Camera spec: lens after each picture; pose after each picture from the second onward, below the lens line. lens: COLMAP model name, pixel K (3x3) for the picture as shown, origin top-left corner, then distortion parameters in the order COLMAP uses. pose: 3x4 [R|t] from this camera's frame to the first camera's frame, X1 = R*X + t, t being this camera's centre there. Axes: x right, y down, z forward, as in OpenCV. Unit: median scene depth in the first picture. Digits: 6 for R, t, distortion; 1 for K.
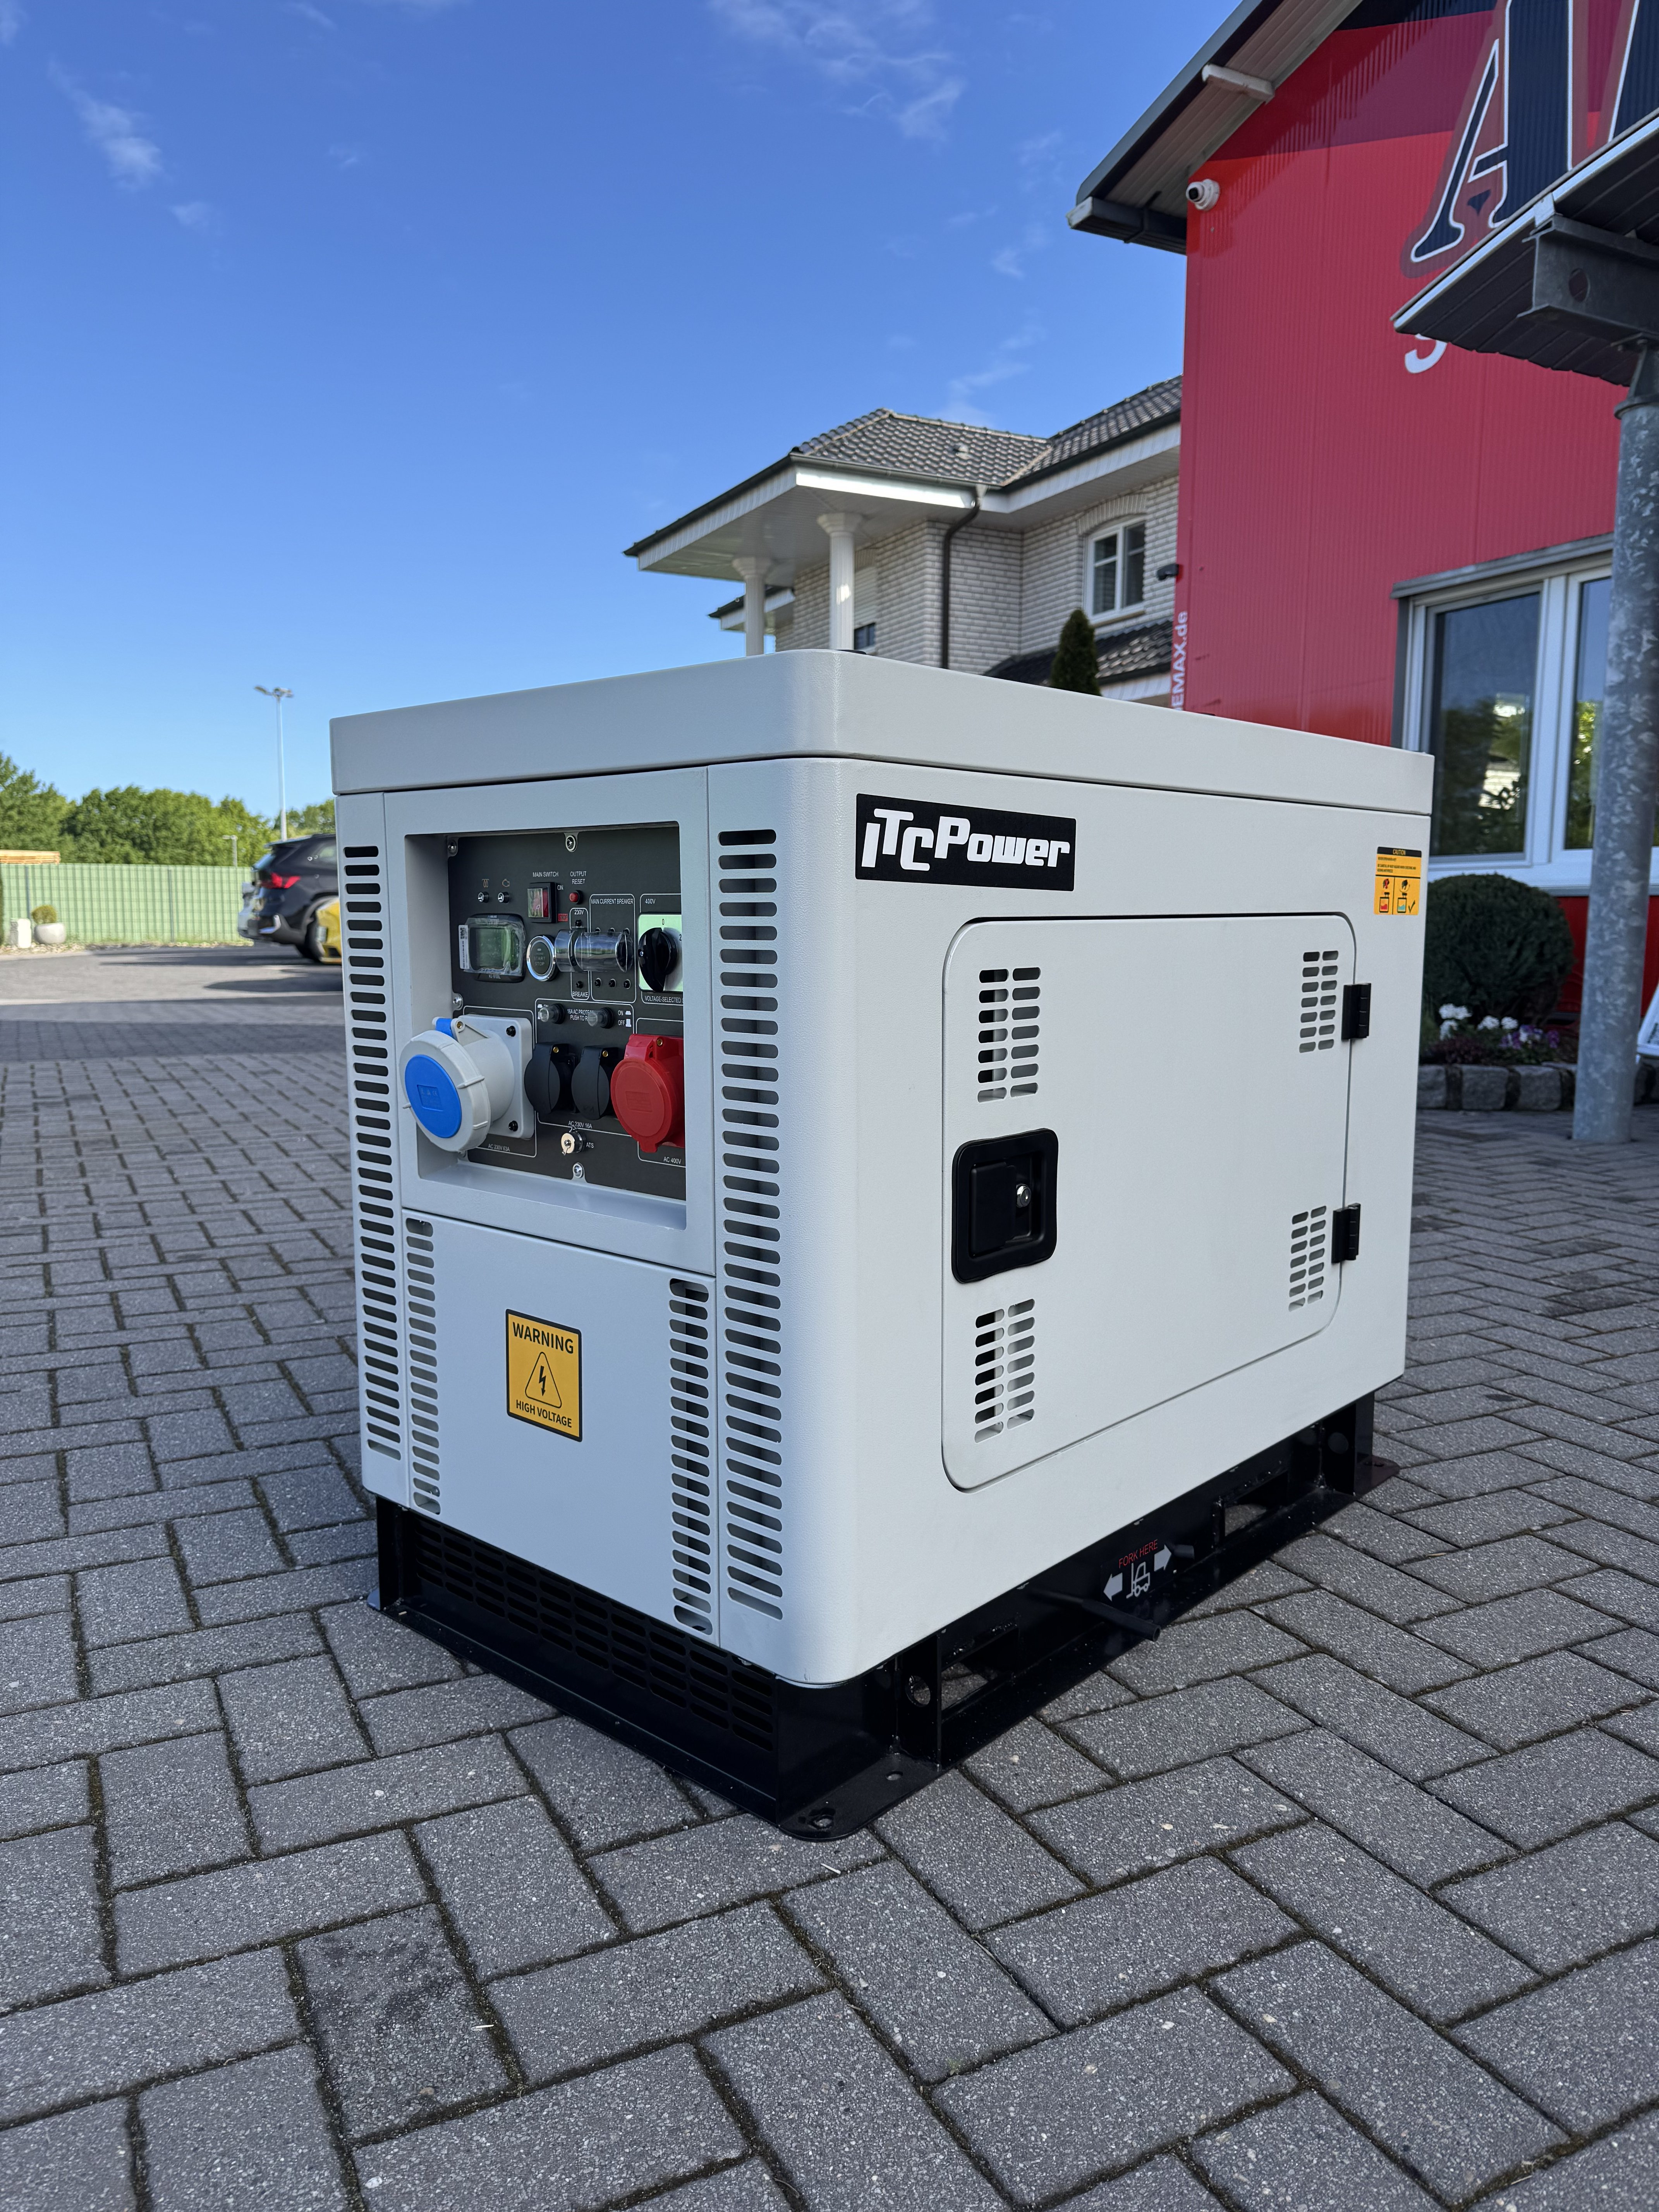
lens RADIAL K [[1565.4, 0, 837.5], [0, 1565.4, 1097.1], [0, 0, 1]] dist [0.042621, -0.046410]
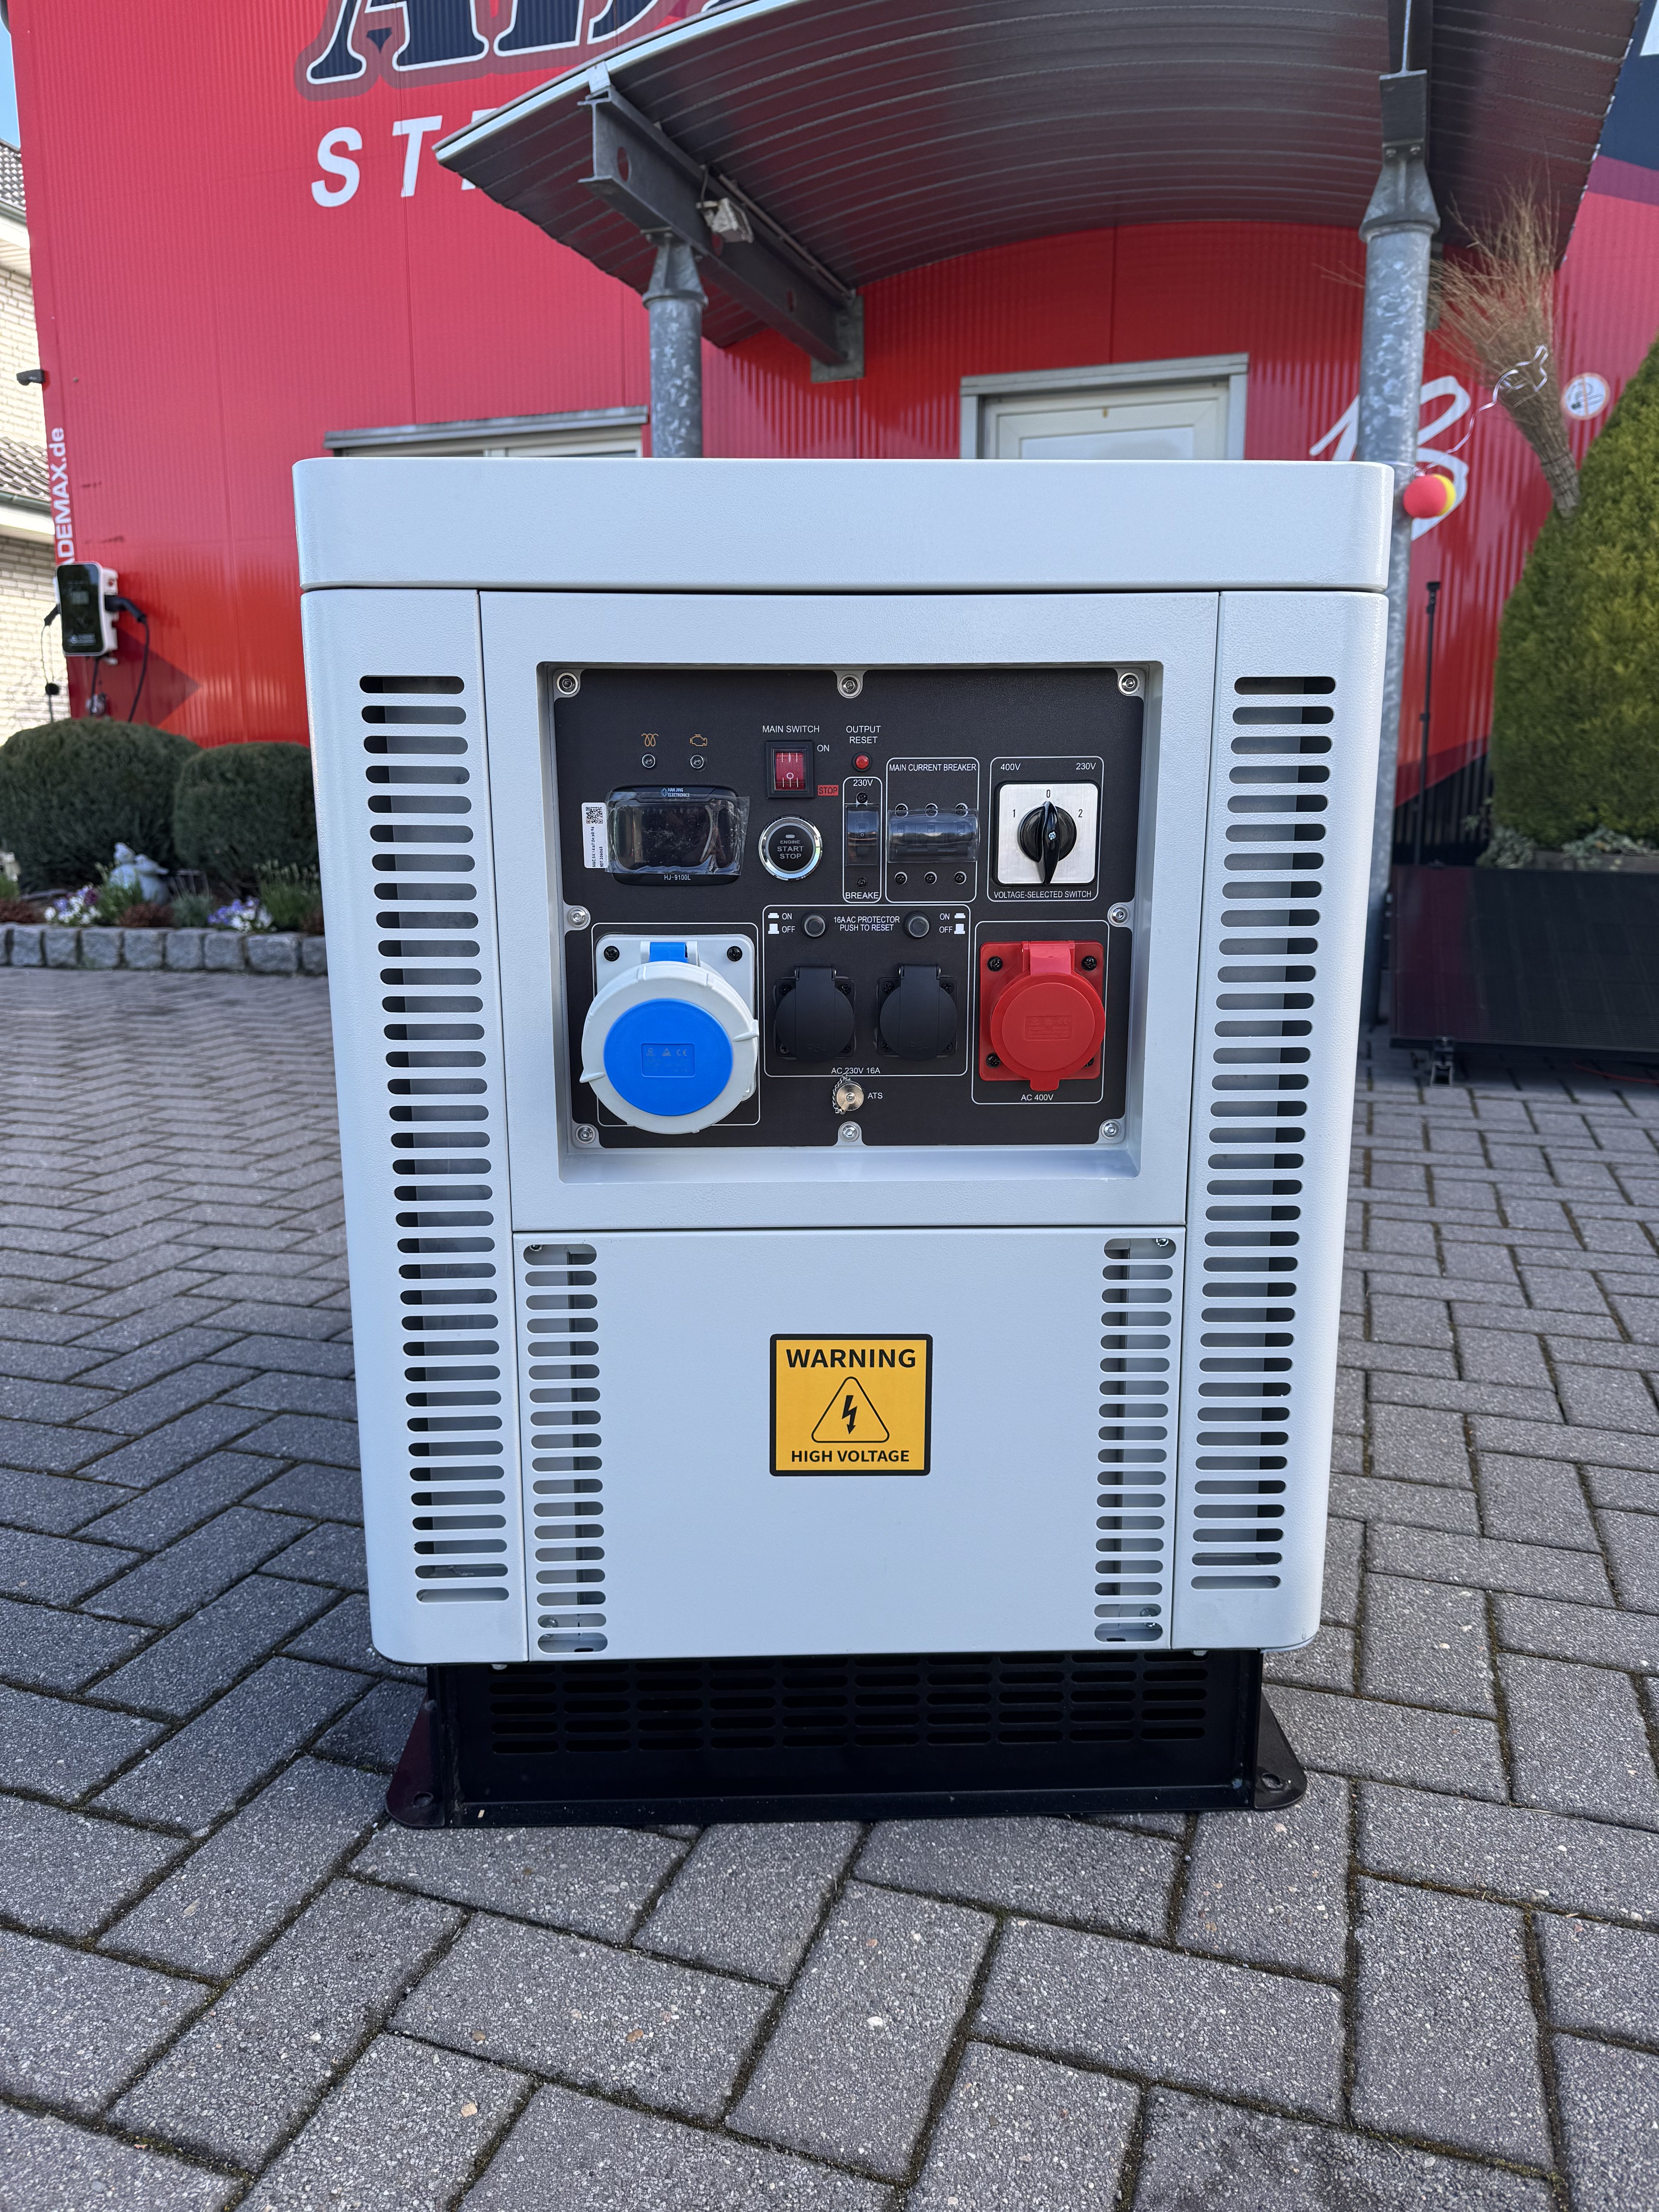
lens RADIAL K [[1544.7, 0, 830.4], [0, 1544.7, 1099.5], [0, 0, 1]] dist [0.109061, -0.174975]
pose [[0.721024, -0.140924, 0.678428, -0.630163], [0.083618, 0.989641, 0.116702, -0.052308], [-0.687846, -0.027417, 0.725339, 0.437022]]
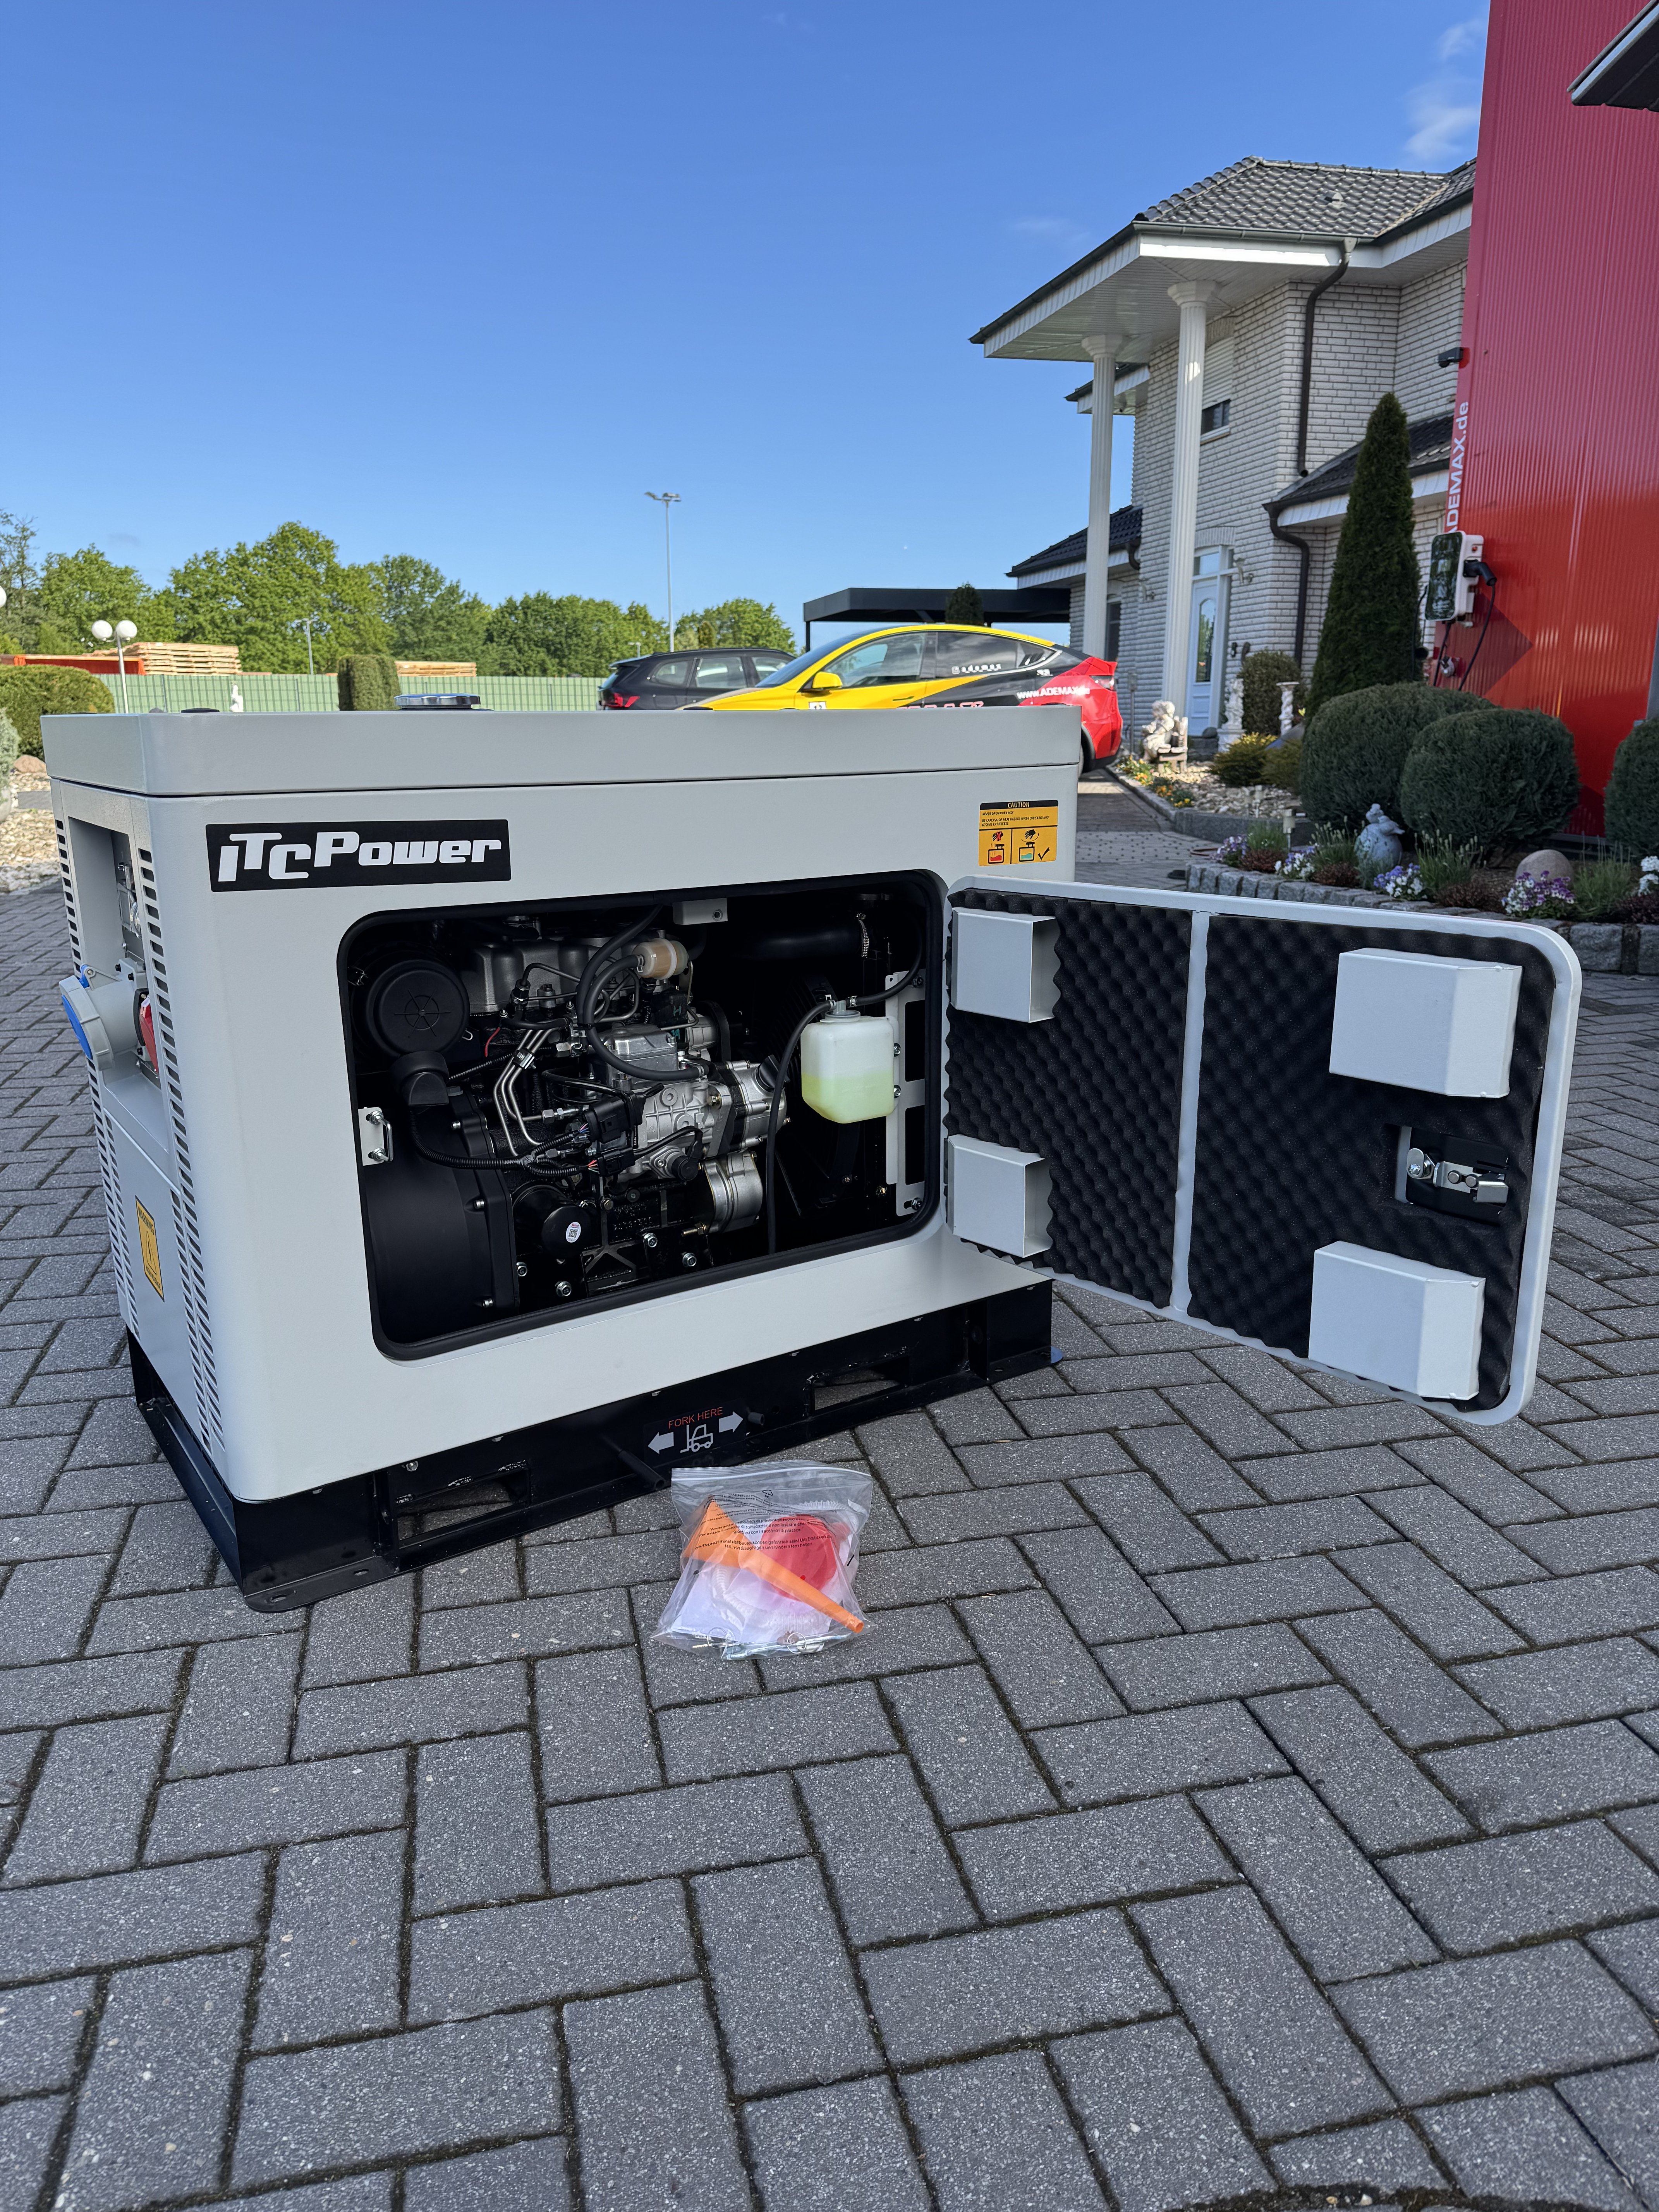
lens RADIAL K [[1551.8, 0, 839.6], [0, 1551.8, 1102.4], [0, 0, 1]] dist [0.107018, -0.180536]
pose [[0.969697, 0.049571, -0.239228, 0.614739], [-0.018370, 0.991221, 0.130930, -0.111279], [0.243618, -0.122568, 0.962095, -0.084396]]
